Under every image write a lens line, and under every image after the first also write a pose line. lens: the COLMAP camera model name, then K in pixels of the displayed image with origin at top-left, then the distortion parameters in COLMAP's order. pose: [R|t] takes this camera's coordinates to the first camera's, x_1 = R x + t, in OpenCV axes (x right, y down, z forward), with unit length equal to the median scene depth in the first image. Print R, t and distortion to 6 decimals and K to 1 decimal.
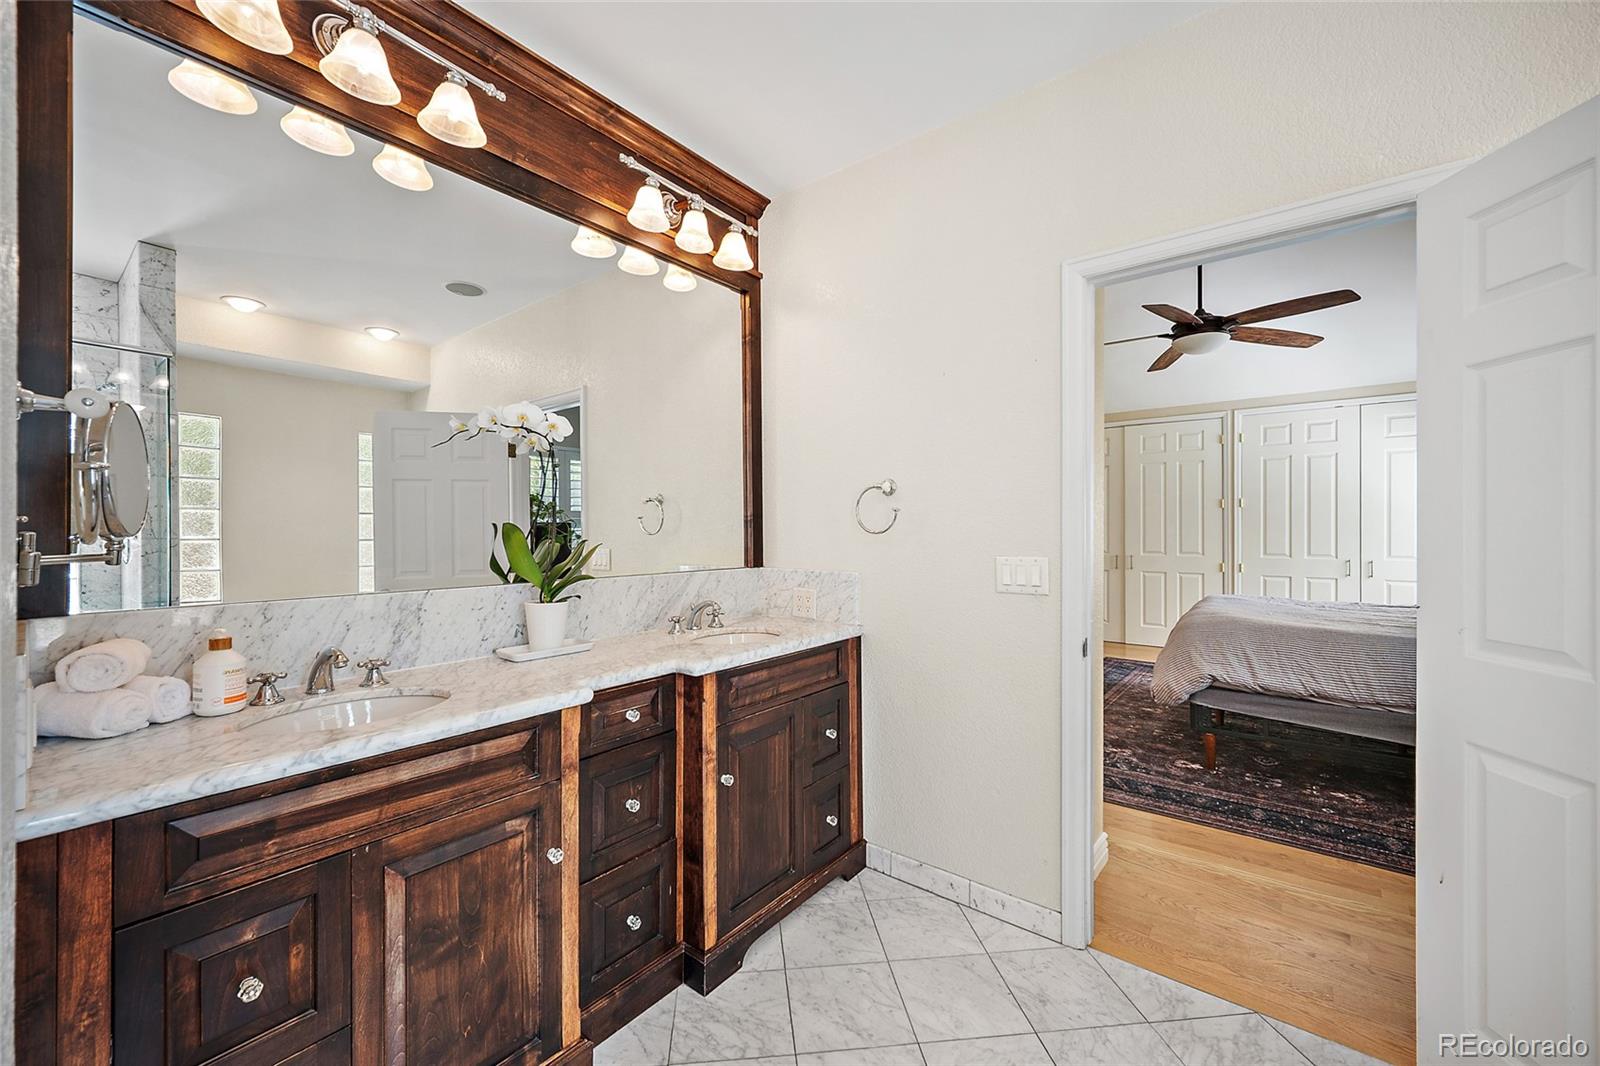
lens RADIAL K [[628.0, 0, 800.5], [0, 628.0, 532.2], [0, 0, 1]] dist [-0.001525, -0.000196]
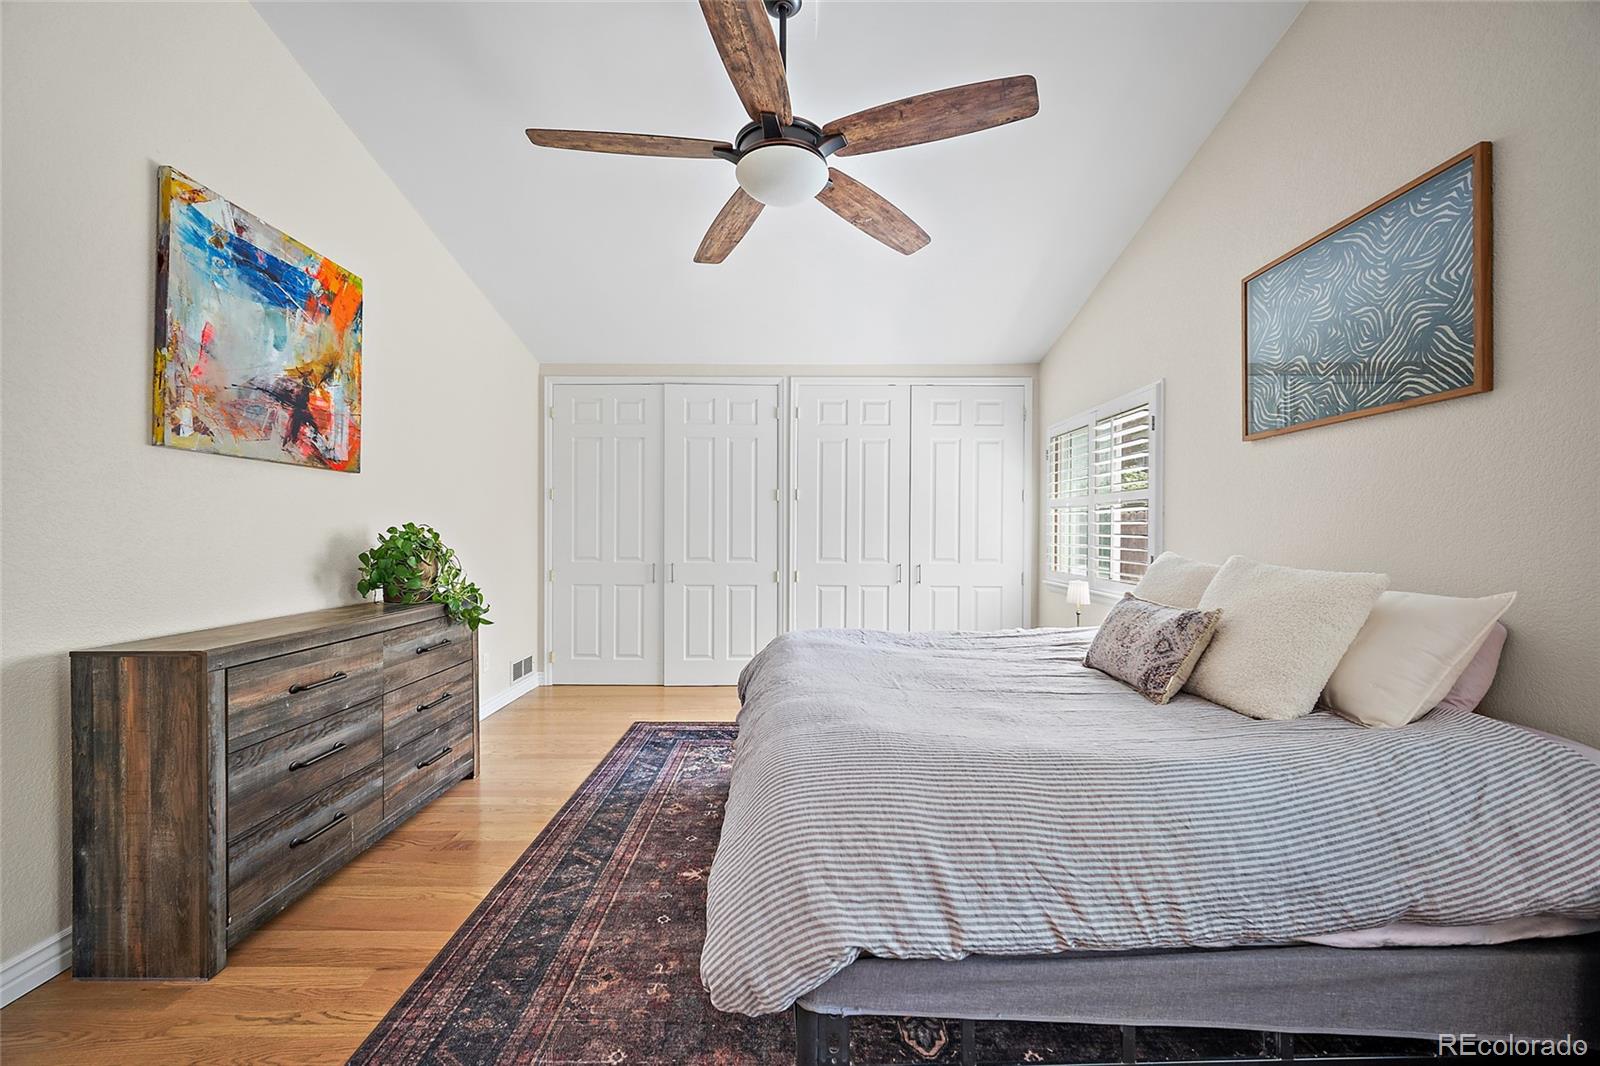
lens RADIAL K [[628.0, 0, 798.3], [0, 628.0, 532.8], [0, 0, 1]] dist [-0.001525, -0.000196]
pose [[0.781648, 0.002797, 0.623714, 0.233990], [-0.004510, 0.999989, 0.001168, 0.000676], [-0.623704, -0.003726, 0.781652, 0.425540]]
